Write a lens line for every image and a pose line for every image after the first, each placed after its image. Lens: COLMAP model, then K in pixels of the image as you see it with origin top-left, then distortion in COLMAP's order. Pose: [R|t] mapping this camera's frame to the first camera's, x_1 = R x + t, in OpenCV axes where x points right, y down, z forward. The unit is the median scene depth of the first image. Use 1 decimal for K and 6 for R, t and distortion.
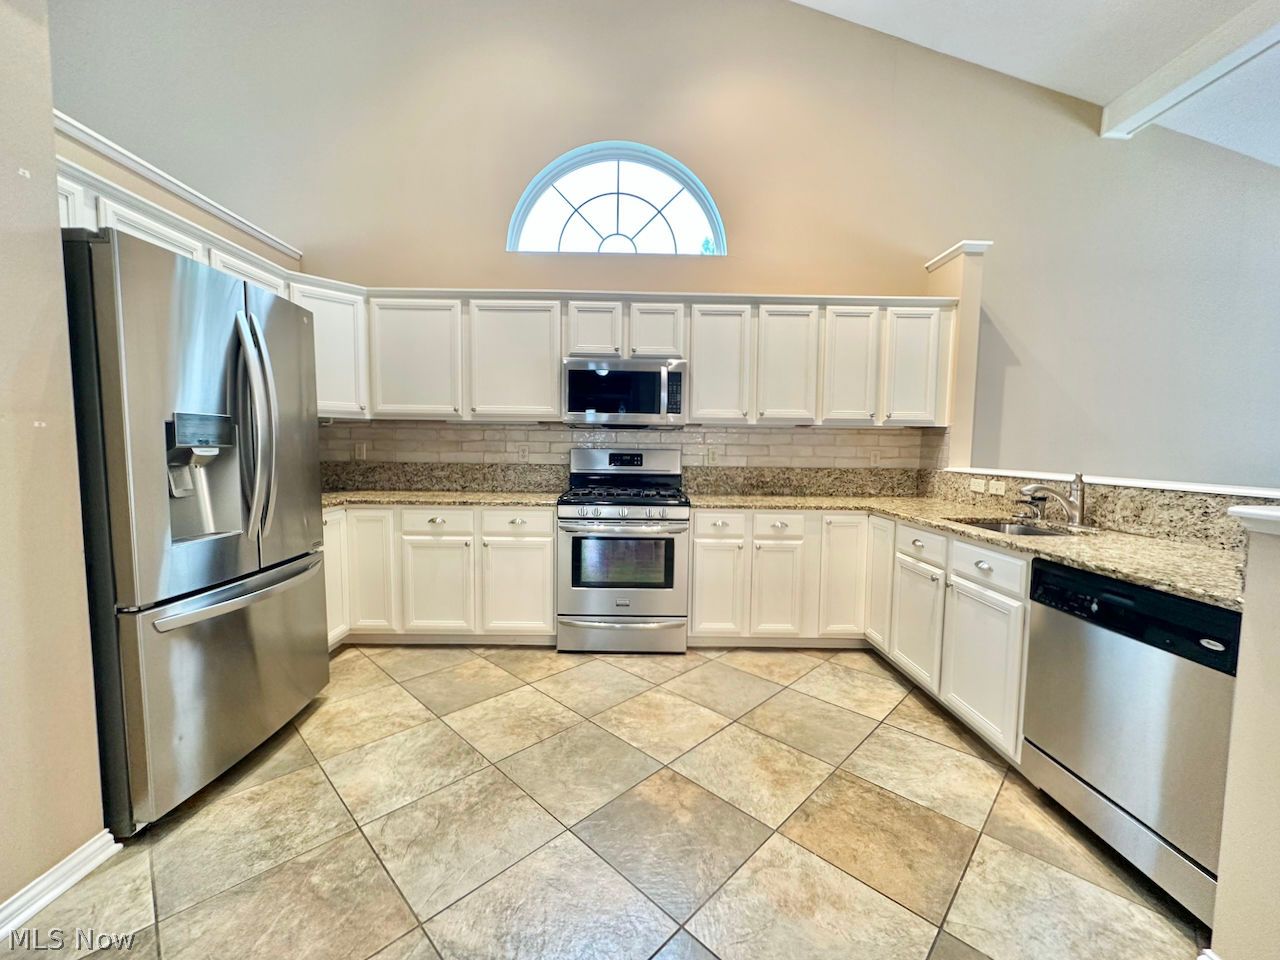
lens RADIAL K [[513.4, 0, 639.6], [0, 513.4, 481.4], [0, 0, 1]] dist [-0.000433, 0.000012]
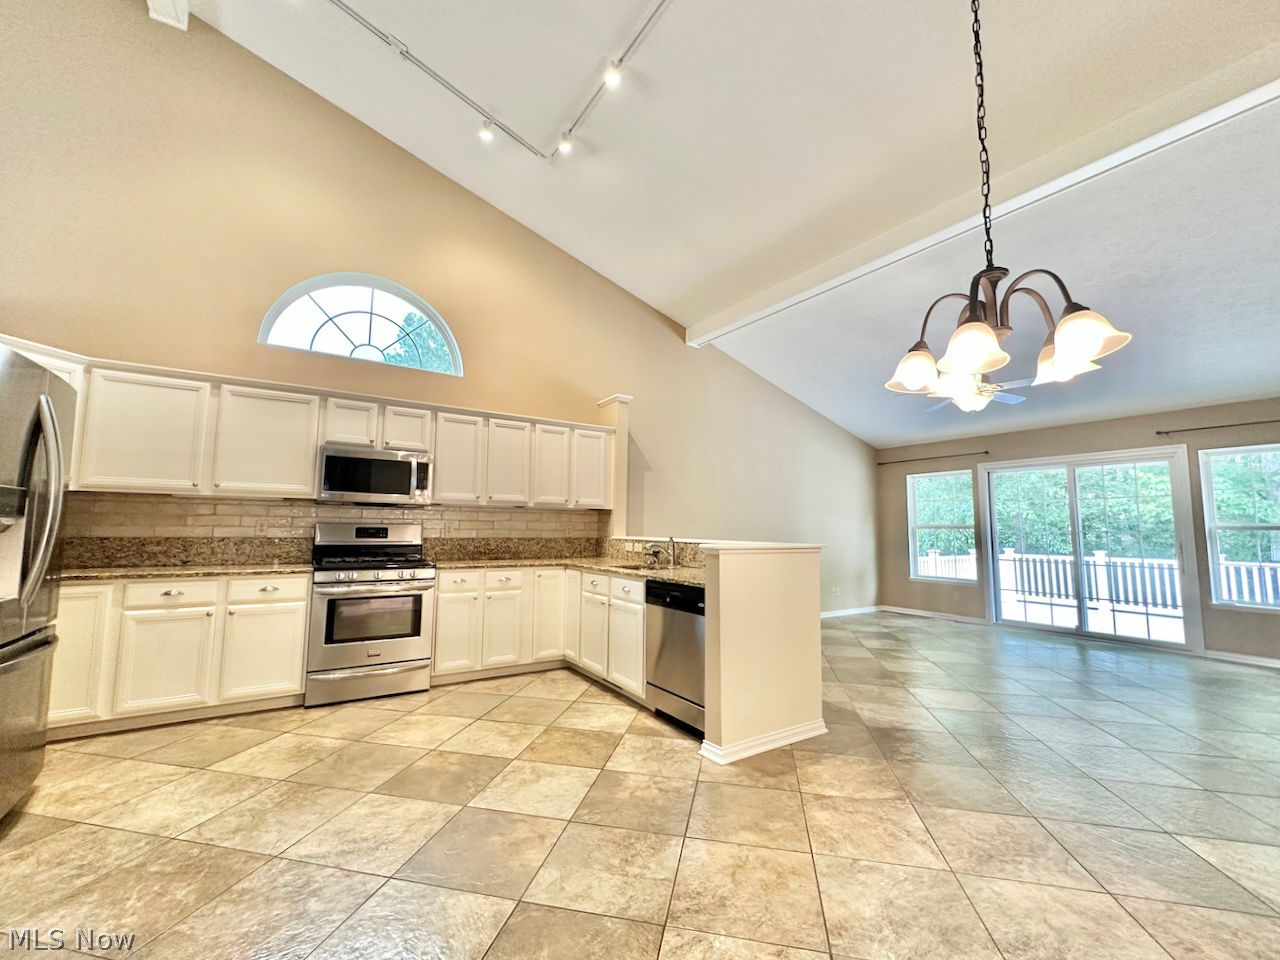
lens RADIAL K [[513.4, 0, 639.3], [0, 513.4, 479.3], [0, 0, 1]] dist [-0.000433, 0.000012]
pose [[0.845682, 0.048187, 0.531507, -0.162971], [0.035169, 0.988719, -0.145595, 0.033832], [-0.532527, 0.141819, 0.834447, -0.365345]]
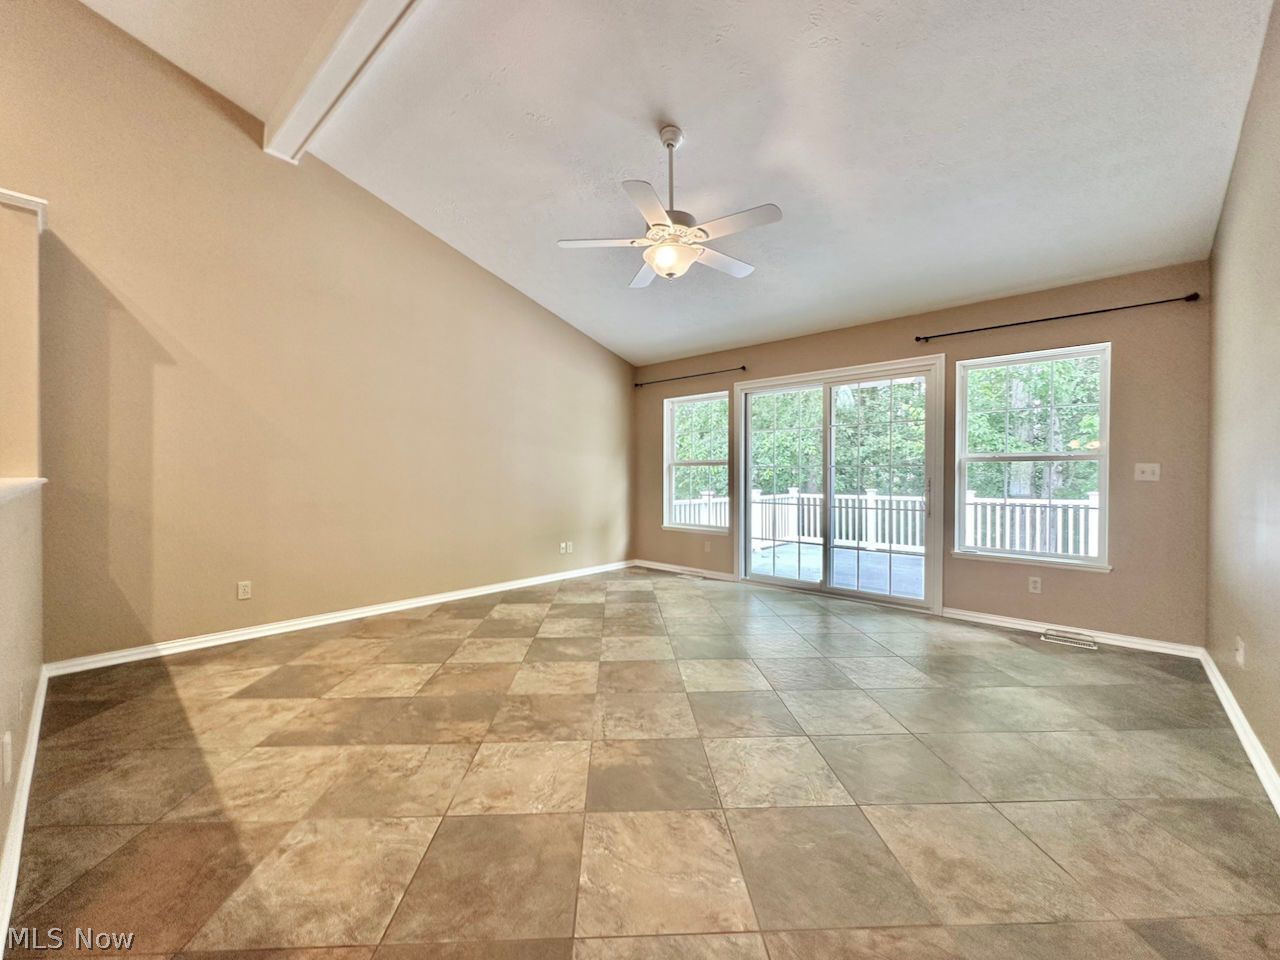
lens RADIAL K [[513.4, 0, 633.7], [0, 513.4, 479.5], [0, 0, 1]] dist [-0.000433, 0.000012]
pose [[0.683940, -0.020430, 0.729252, 0.778410], [0.057530, 0.998005, -0.025996, 0.053715], [-0.727266, 0.059733, 0.683751, -0.226641]]
